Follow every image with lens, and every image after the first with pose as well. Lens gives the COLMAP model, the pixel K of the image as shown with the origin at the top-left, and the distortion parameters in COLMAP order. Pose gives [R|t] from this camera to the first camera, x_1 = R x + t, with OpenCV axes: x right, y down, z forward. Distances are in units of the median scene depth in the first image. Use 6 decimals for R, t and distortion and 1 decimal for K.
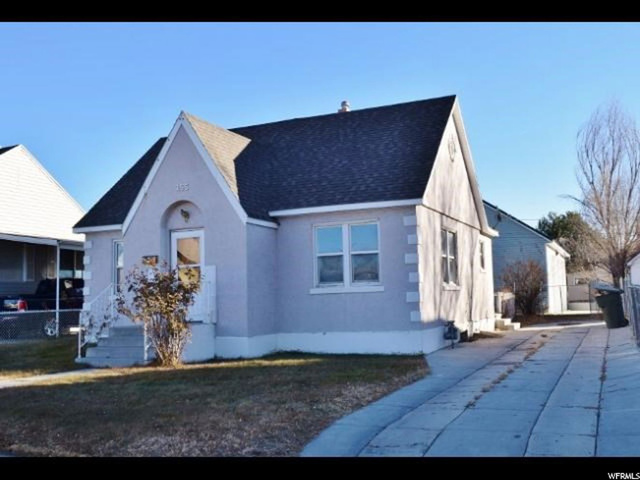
lens RADIAL K [[643.0, 0, 333.1], [0, 643.0, 244.9], [0, 0, 1]] dist [-0.055427, 0.000000]
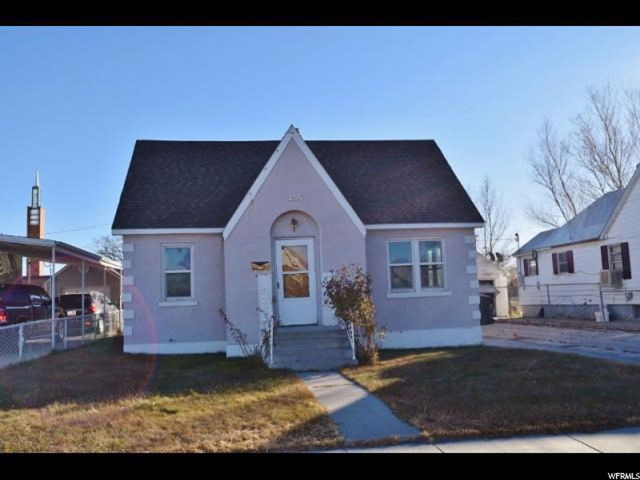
lens RADIAL K [[614.3, 0, 306.0], [0, 614.3, 233.9], [0, 0, 1]] dist [-0.082554, 0.000000]
pose [[0.850485, 0.050454, 0.523573, -0.744288], [-0.028936, 0.998369, -0.049205, 0.018668], [-0.525202, 0.026698, 0.850559, 0.134345]]
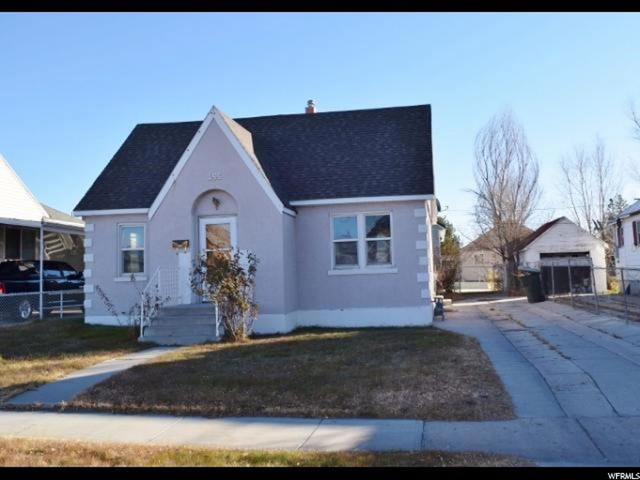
lens RADIAL K [[643.0, 0, 333.2], [0, 643.0, 217.7], [0, 0, 1]] dist [-0.055427, 0.000000]
pose [[0.961992, 0.018824, 0.272429, -0.336547], [-0.014979, 0.999757, -0.016187, -0.006790], [-0.272668, 0.011492, 0.962040, -0.089655]]
